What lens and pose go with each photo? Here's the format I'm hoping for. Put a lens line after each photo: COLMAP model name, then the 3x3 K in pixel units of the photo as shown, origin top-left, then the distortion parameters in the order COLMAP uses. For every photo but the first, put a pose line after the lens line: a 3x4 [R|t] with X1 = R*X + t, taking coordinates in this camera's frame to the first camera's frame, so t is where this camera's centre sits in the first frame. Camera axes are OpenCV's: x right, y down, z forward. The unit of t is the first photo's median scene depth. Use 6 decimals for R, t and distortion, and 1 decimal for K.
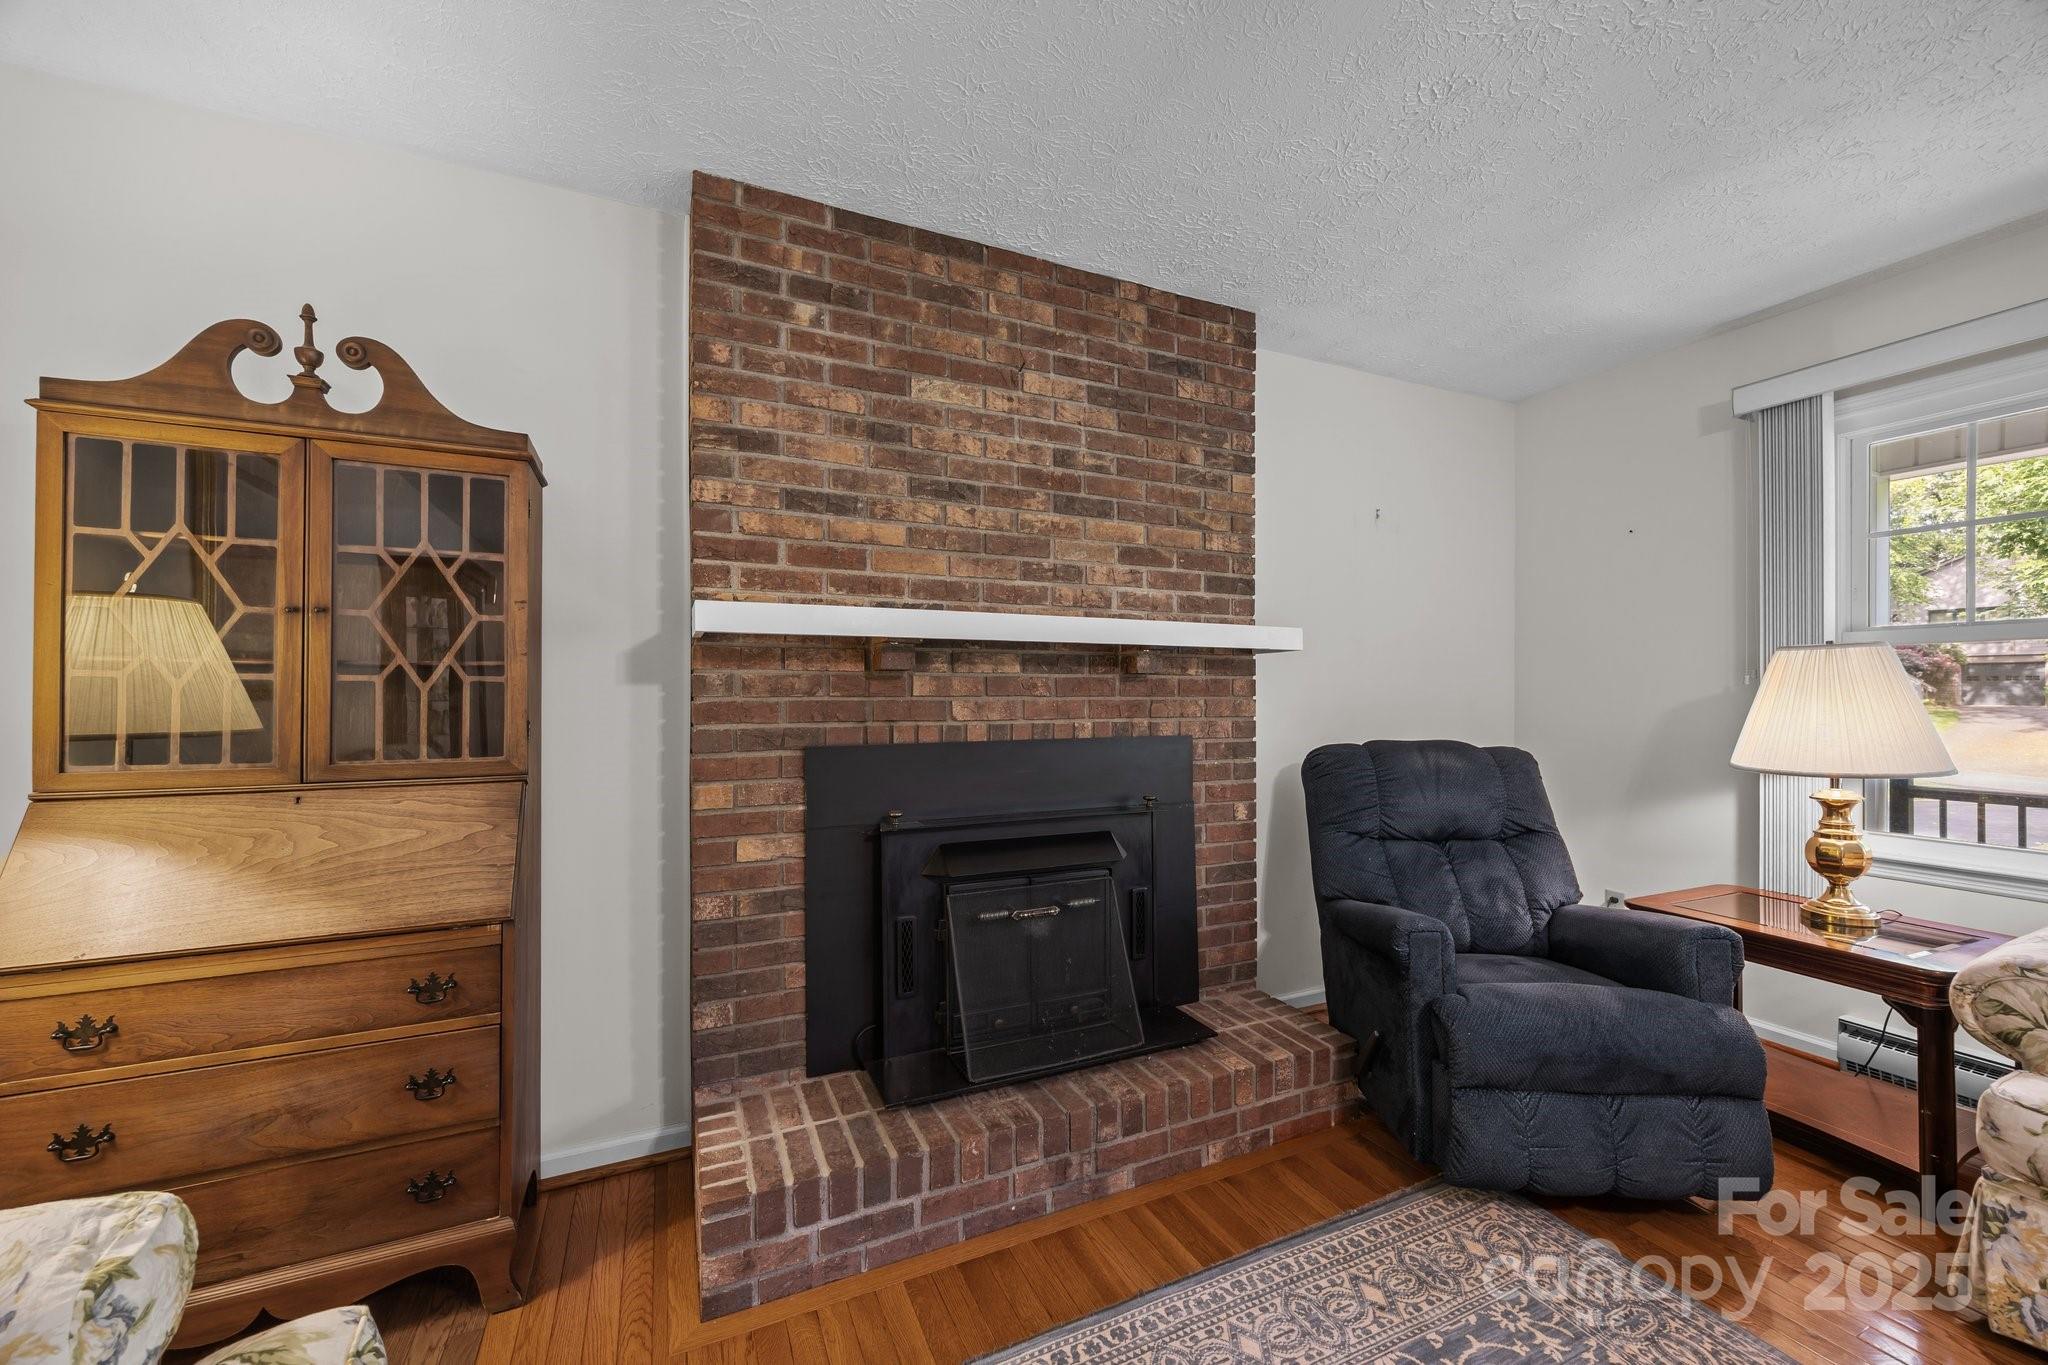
lens RADIAL K [[786.4, 0, 1026.5], [0, 786.4, 691.1], [0, 0, 1]] dist [-0.001838, 0.000315]
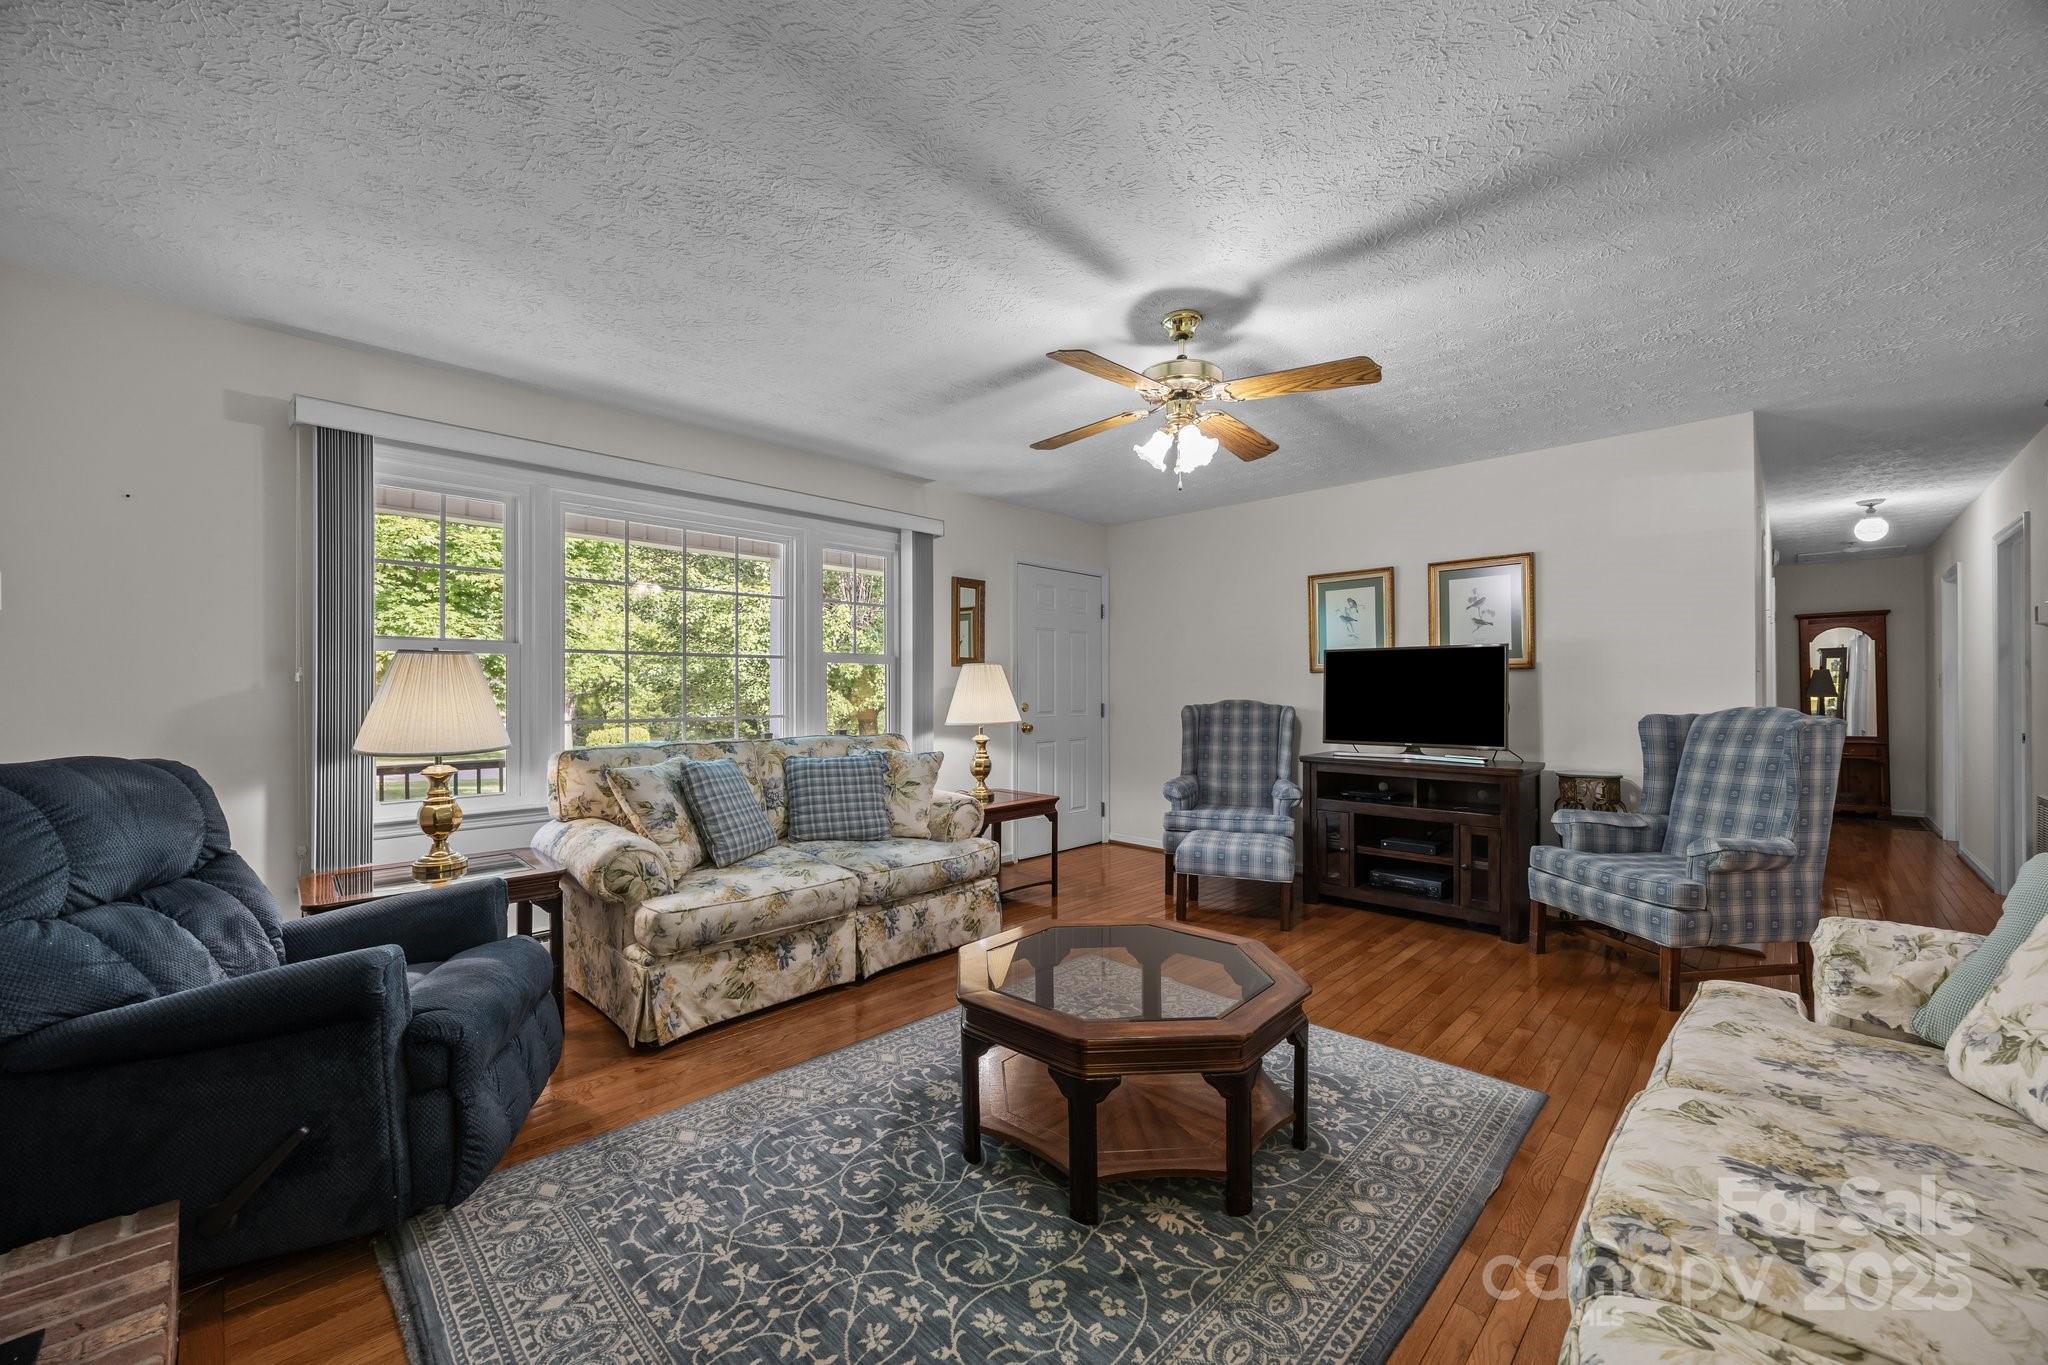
lens RADIAL K [[786.4, 0, 1023.7], [0, 786.4, 682.4], [0, 0, 1]] dist [-0.001838, 0.000315]
pose [[-0.350586, 0.010192, 0.936475, -0.497743], [0.001012, 0.999944, -0.010504, 0.006297], [-0.936530, -0.002735, -0.350577, 0.579895]]
